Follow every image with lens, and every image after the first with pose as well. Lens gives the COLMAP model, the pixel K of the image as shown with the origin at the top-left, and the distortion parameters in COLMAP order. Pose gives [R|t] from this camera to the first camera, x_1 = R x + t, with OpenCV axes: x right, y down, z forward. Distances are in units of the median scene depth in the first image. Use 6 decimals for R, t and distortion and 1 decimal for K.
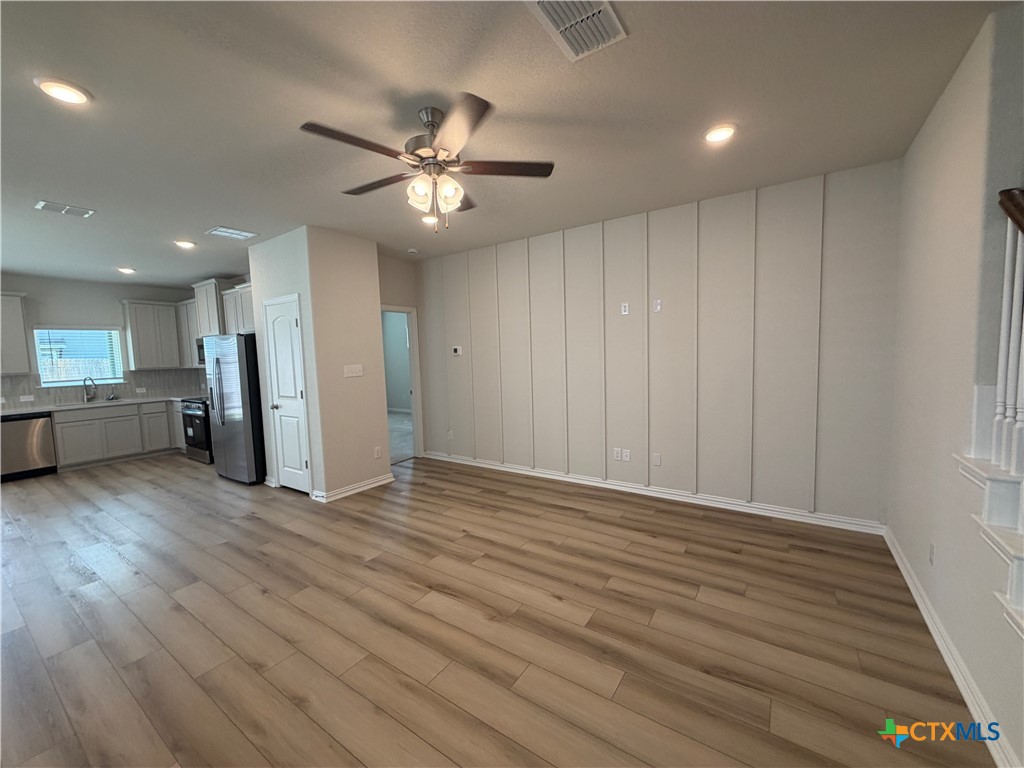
lens RADIAL K [[408.3, 0, 512.4], [0, 408.3, 385.2], [0, 0, 1]] dist [-0.001267, 0.000256]
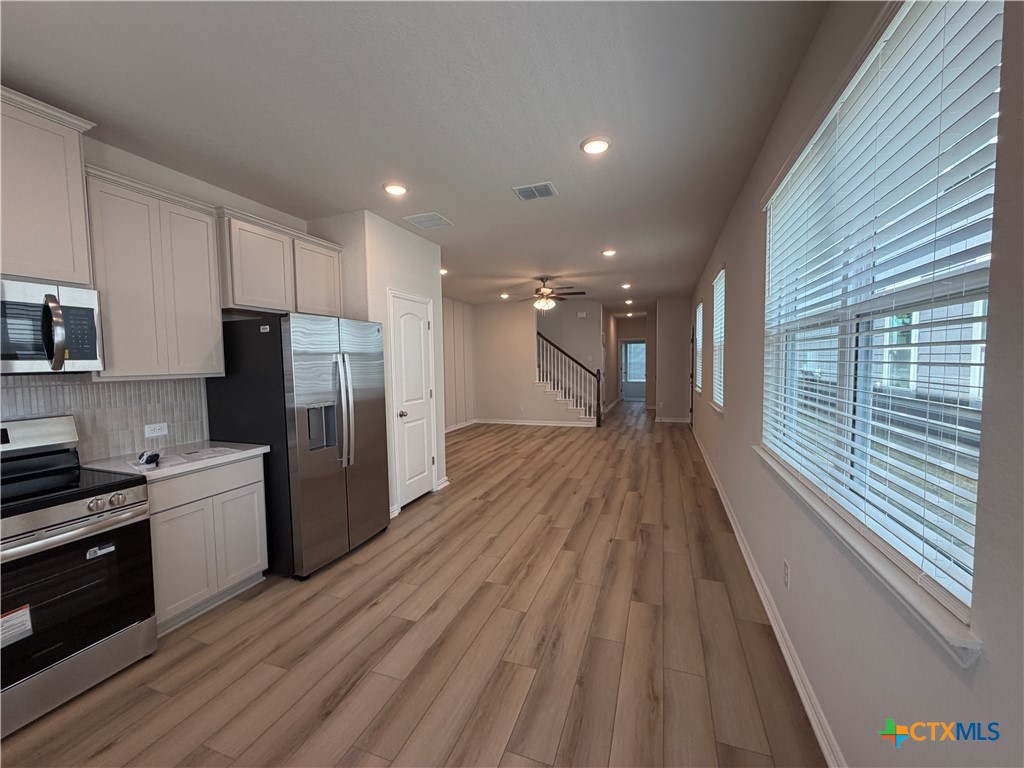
lens RADIAL K [[408.3, 0, 512.5], [0, 408.3, 385.5], [0, 0, 1]] dist [-0.001267, 0.000256]
pose [[-0.238930, -0.024434, 0.970729, -1.558100], [0.103957, 0.993294, 0.050589, -0.027965], [-0.965456, 0.113002, -0.234788, 1.024843]]
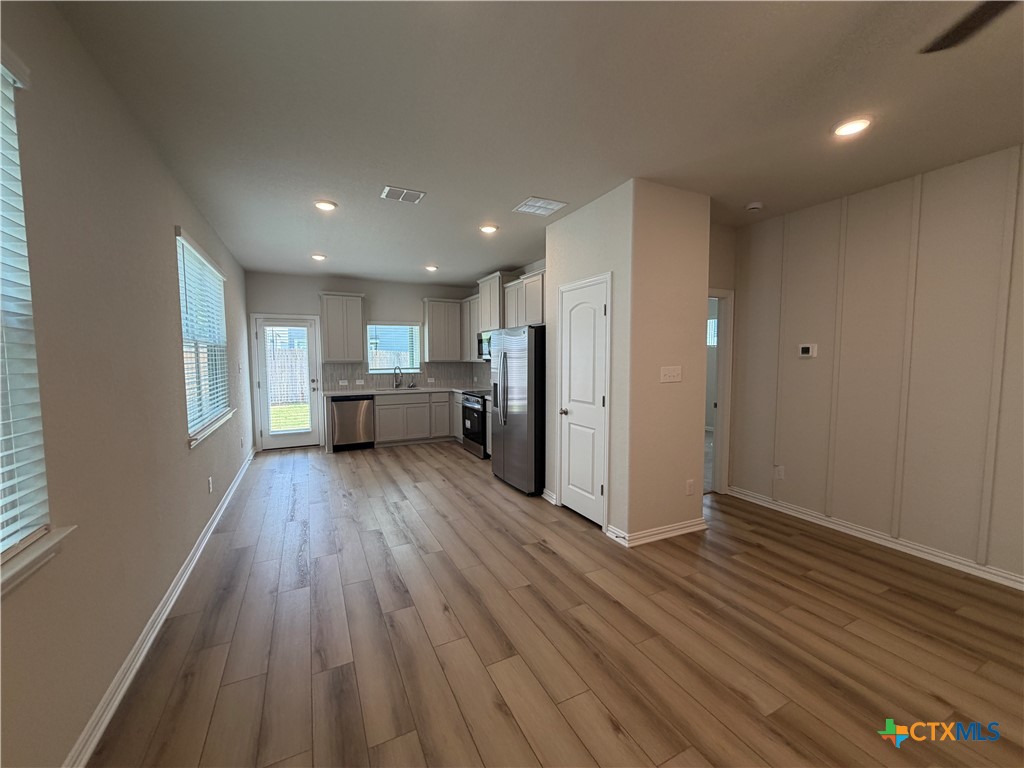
lens RADIAL K [[408.3, 0, 509.5], [0, 408.3, 385.3], [0, 0, 1]] dist [-0.001267, 0.000256]
pose [[0.869429, 0.064305, -0.489856, -0.285148], [-0.064596, 0.997778, 0.016331, -0.008564], [0.489817, 0.017444, 0.871651, 0.219945]]
